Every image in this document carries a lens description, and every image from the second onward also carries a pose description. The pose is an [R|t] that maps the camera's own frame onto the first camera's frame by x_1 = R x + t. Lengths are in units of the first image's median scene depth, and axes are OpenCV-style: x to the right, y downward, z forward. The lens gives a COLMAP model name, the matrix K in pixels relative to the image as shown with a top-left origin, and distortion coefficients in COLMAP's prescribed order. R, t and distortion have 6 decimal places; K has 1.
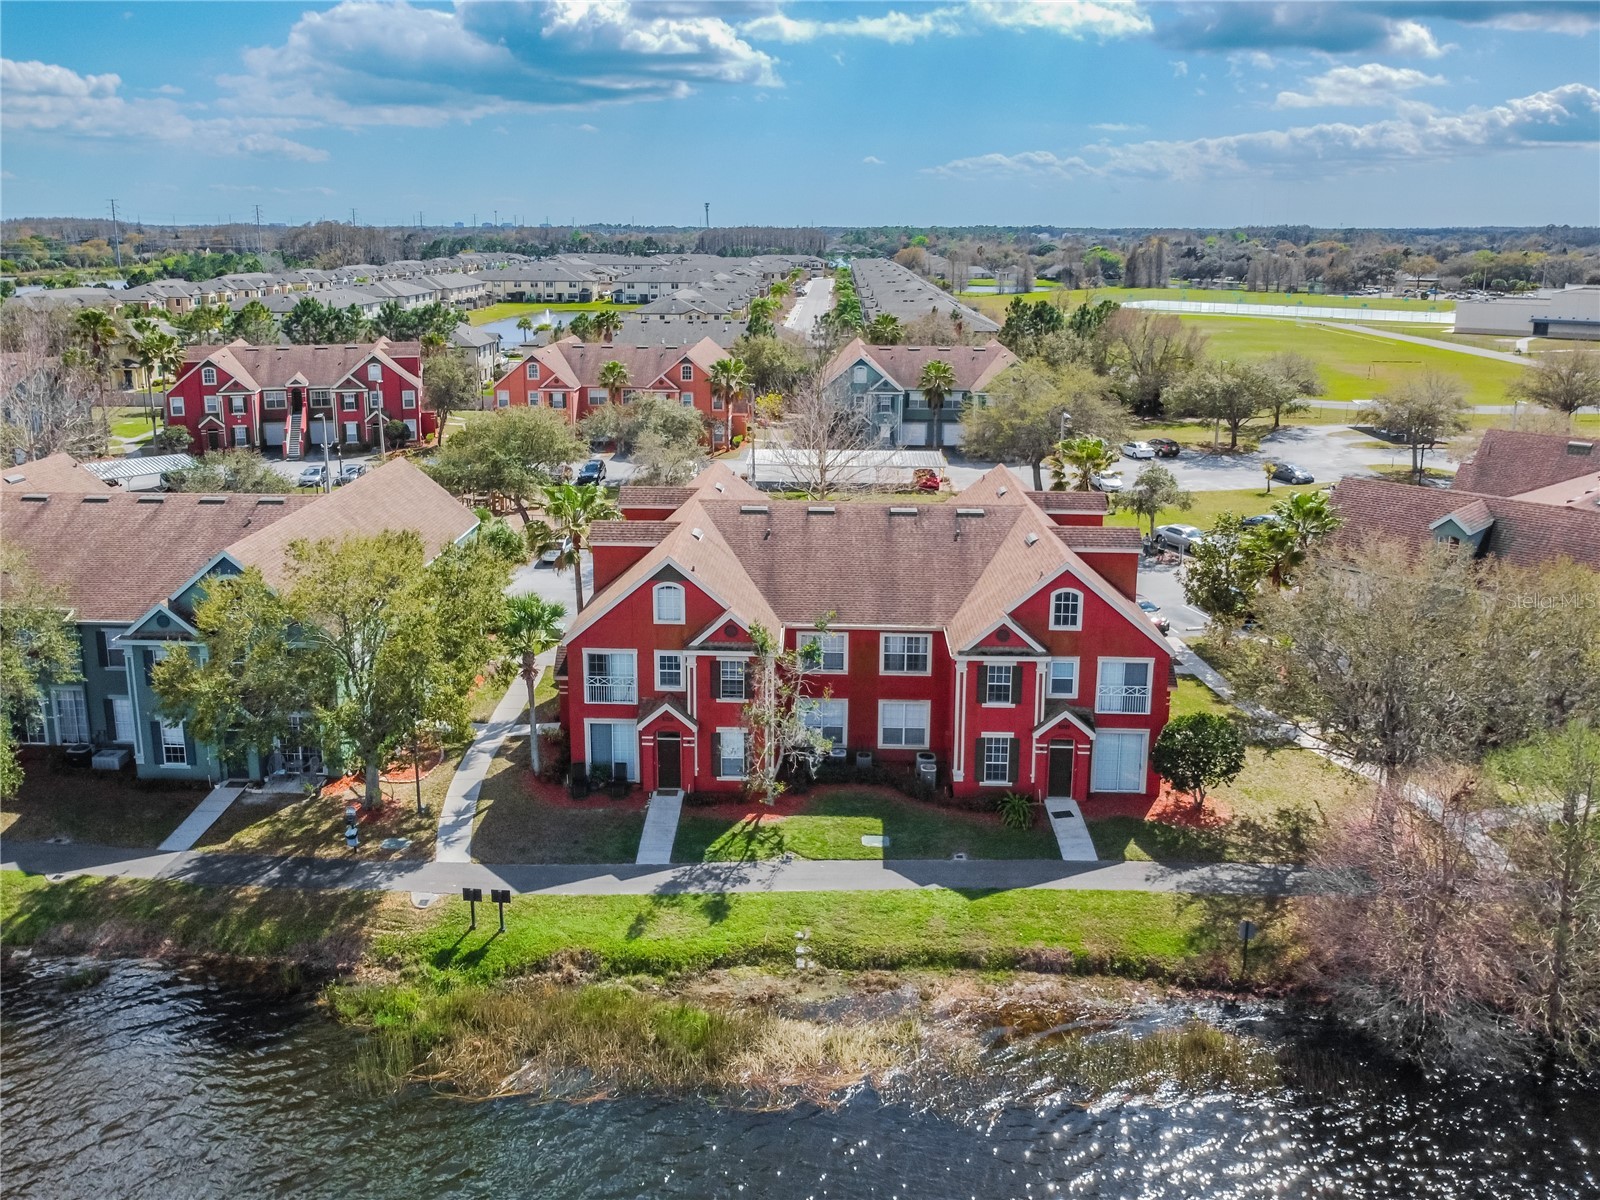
lens RADIAL K [[1241.9, 0, 795.1], [0, 1241.9, 463.2], [0, 0, 1]] dist [0.001539, -0.006650]
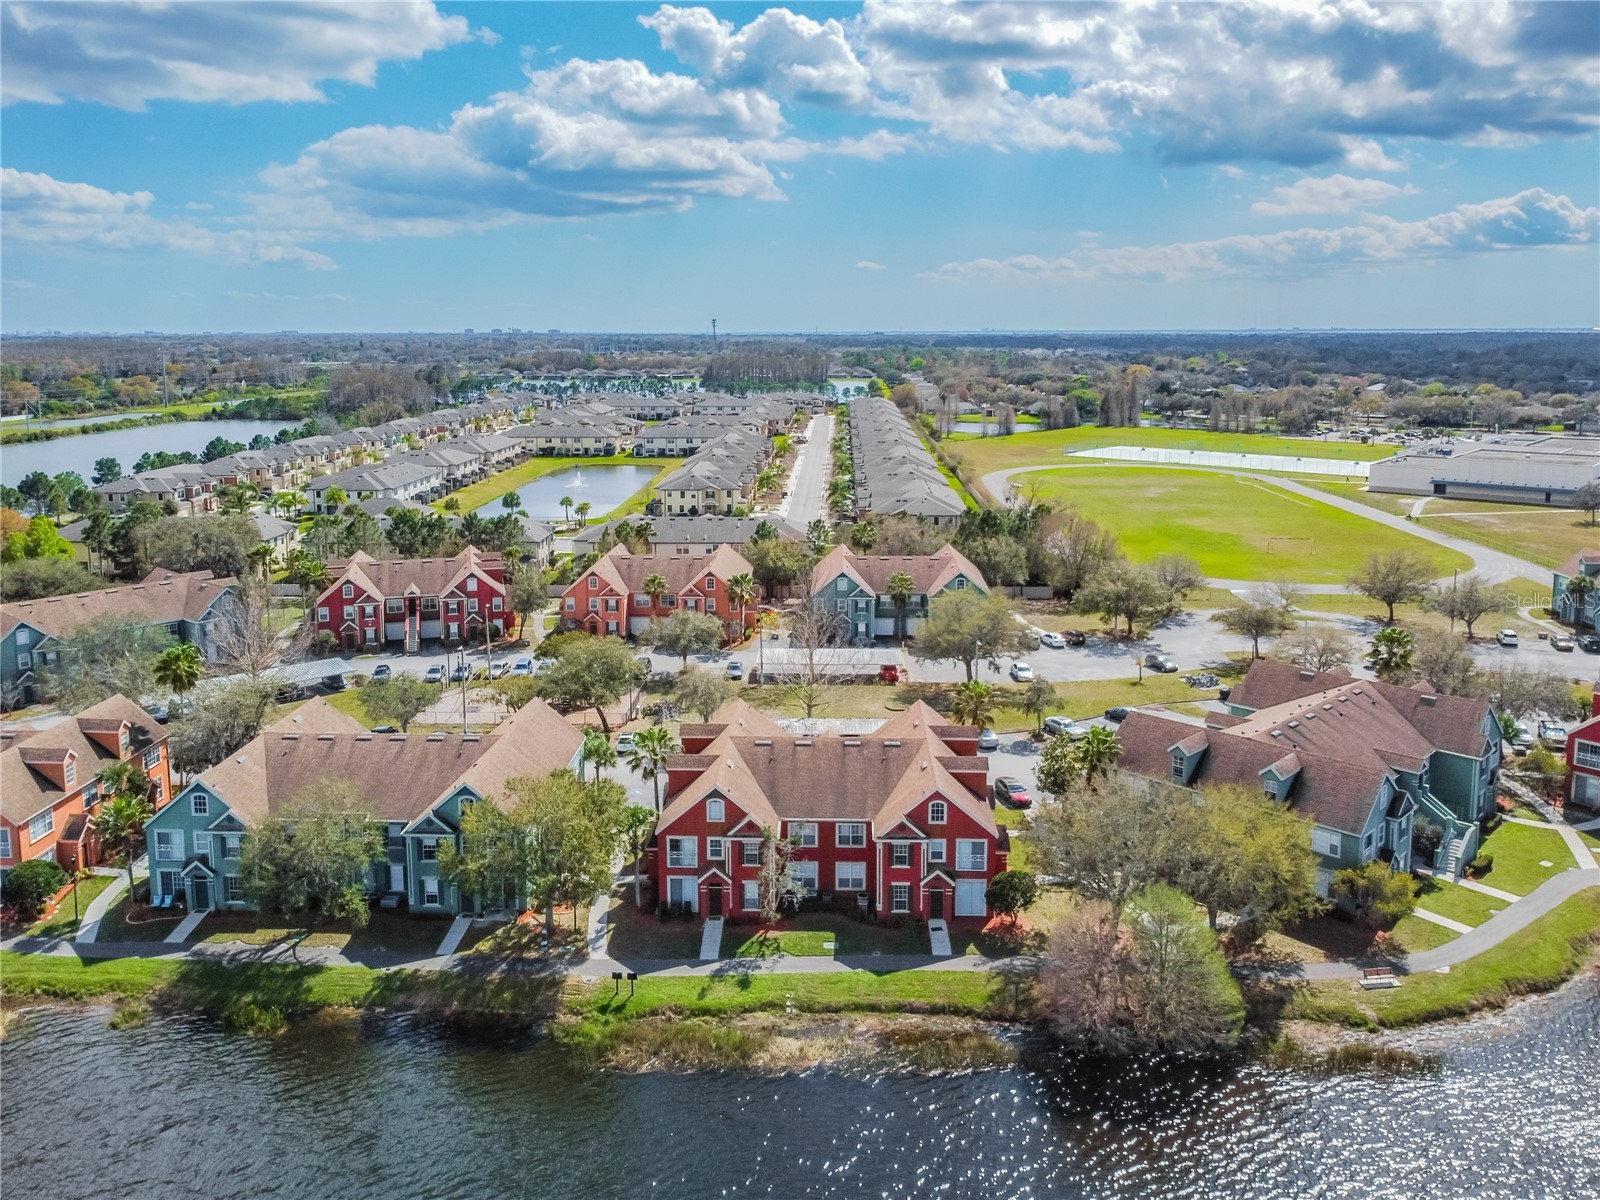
lens RADIAL K [[1226.3, 0, 810.6], [0, 1226.3, 501.4], [0, 0, 1]] dist [0.006179, -0.008967]
pose [[0.999943, -0.006979, 0.008065, 0.023607], [0.007384, 0.998655, -0.051315, -0.236514], [-0.007696, 0.051371, 0.998650, -0.774104]]
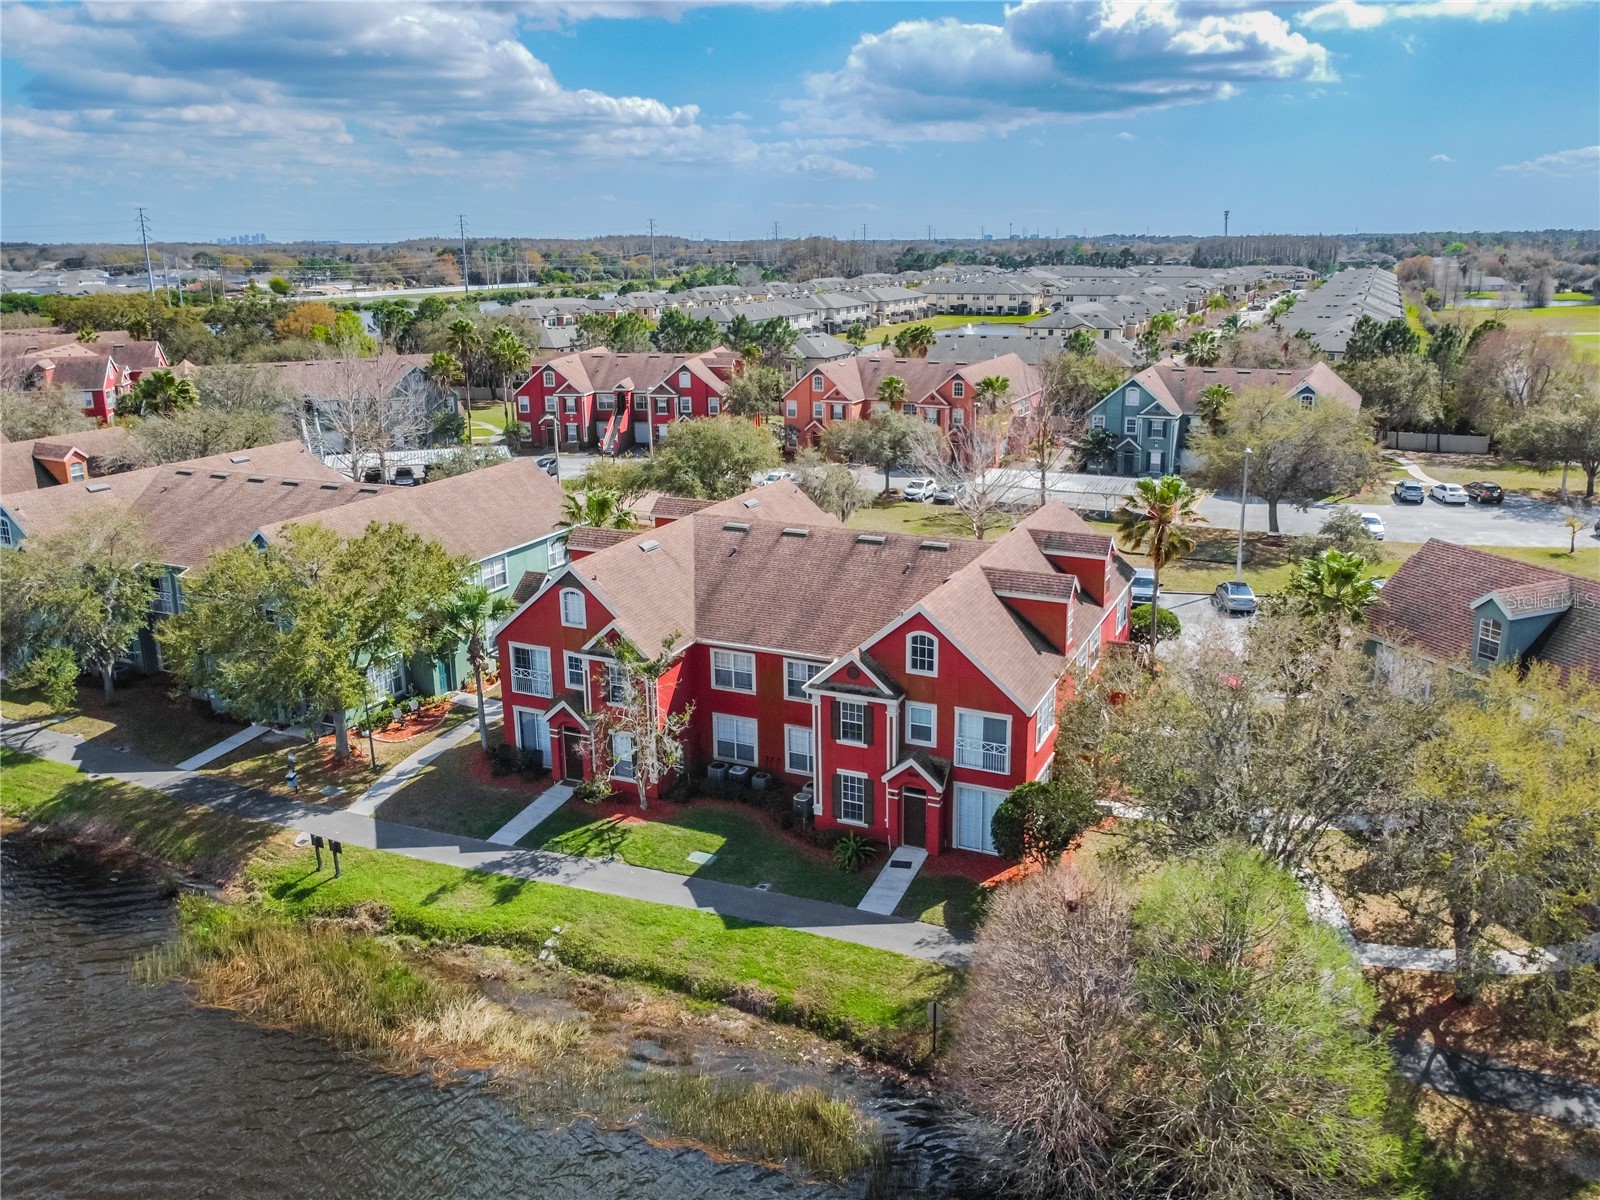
lens RADIAL K [[1228.9, 0, 846.7], [0, 1228.9, 524.7], [0, 0, 1]] dist [0.005740, -0.013820]
pose [[0.932075, 0.070640, -0.355312, 0.483494], [-0.055955, 0.997107, 0.051452, -0.025226], [0.357918, -0.028076, 0.933331, 0.102461]]
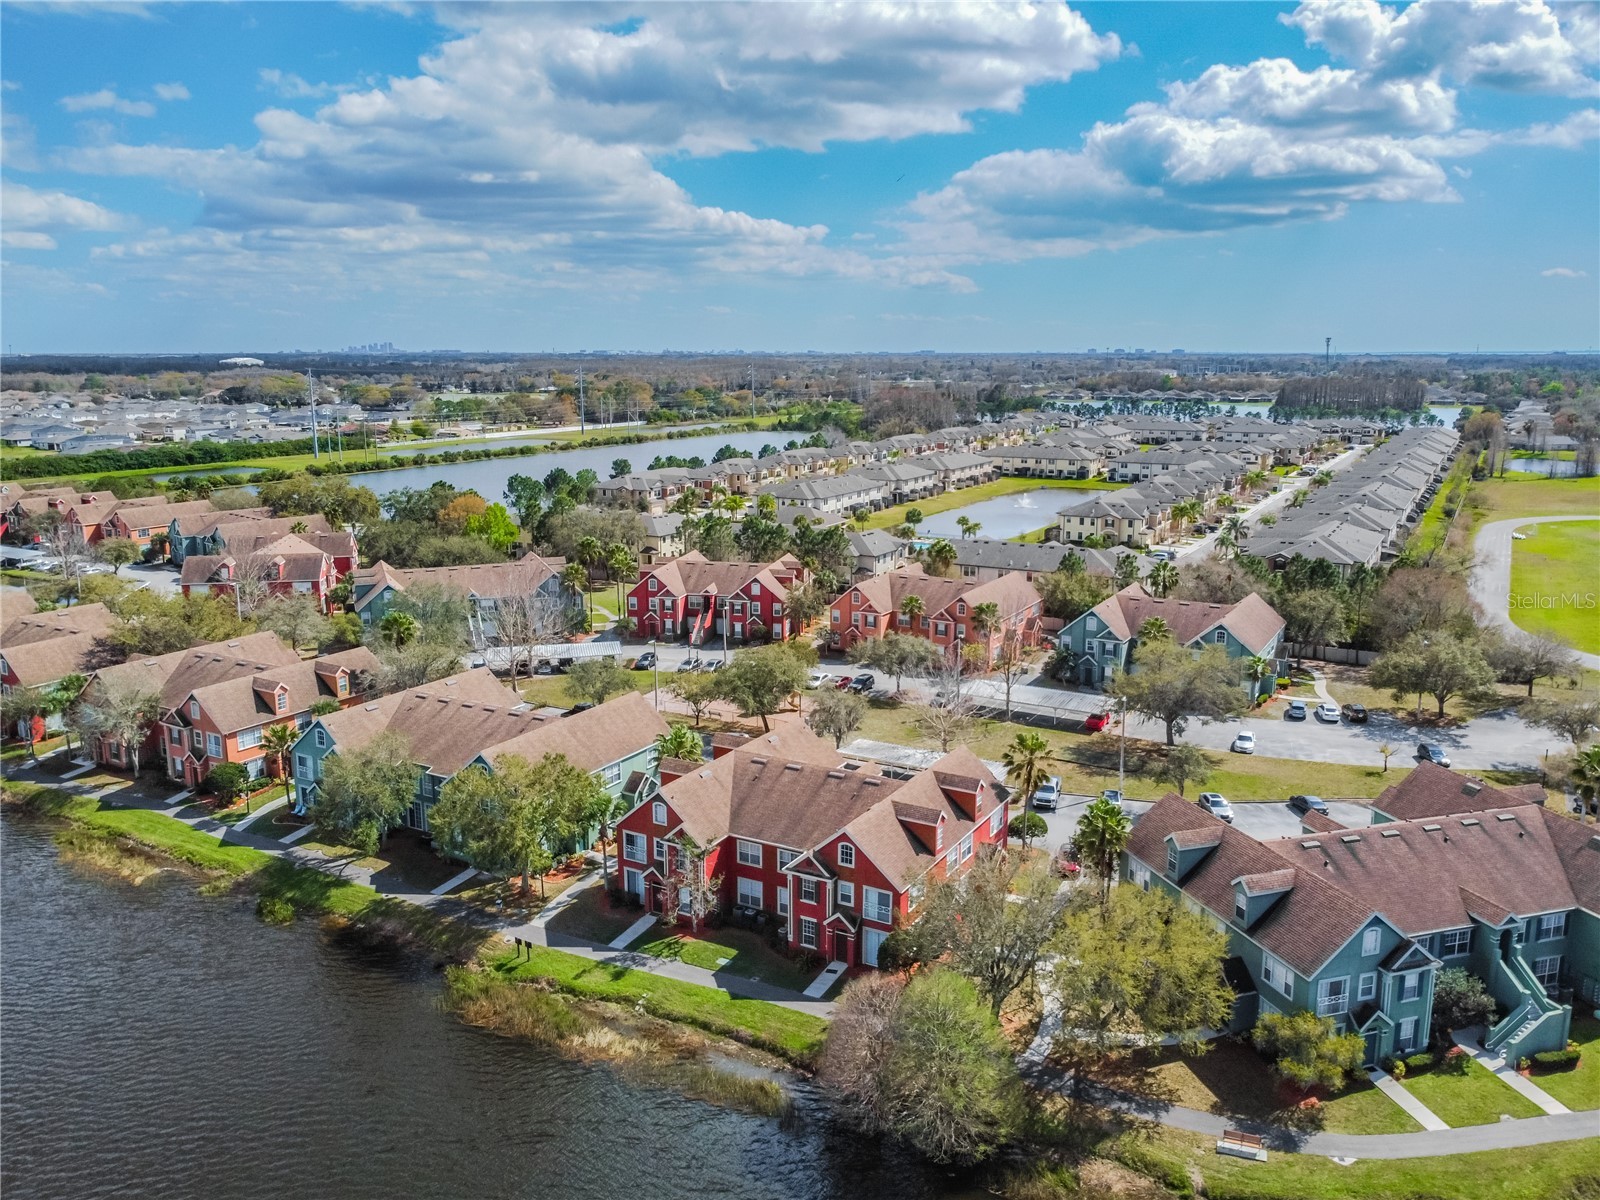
lens RADIAL K [[1225.2, 0, 831.4], [0, 1225.2, 580.2], [0, 0, 1]] dist [0.006045, -0.009413]
pose [[0.894051, 0.078440, -0.441045, 0.908962], [-0.080914, 0.996633, 0.013227, -0.280503], [0.440597, 0.023861, 0.897388, -0.545172]]
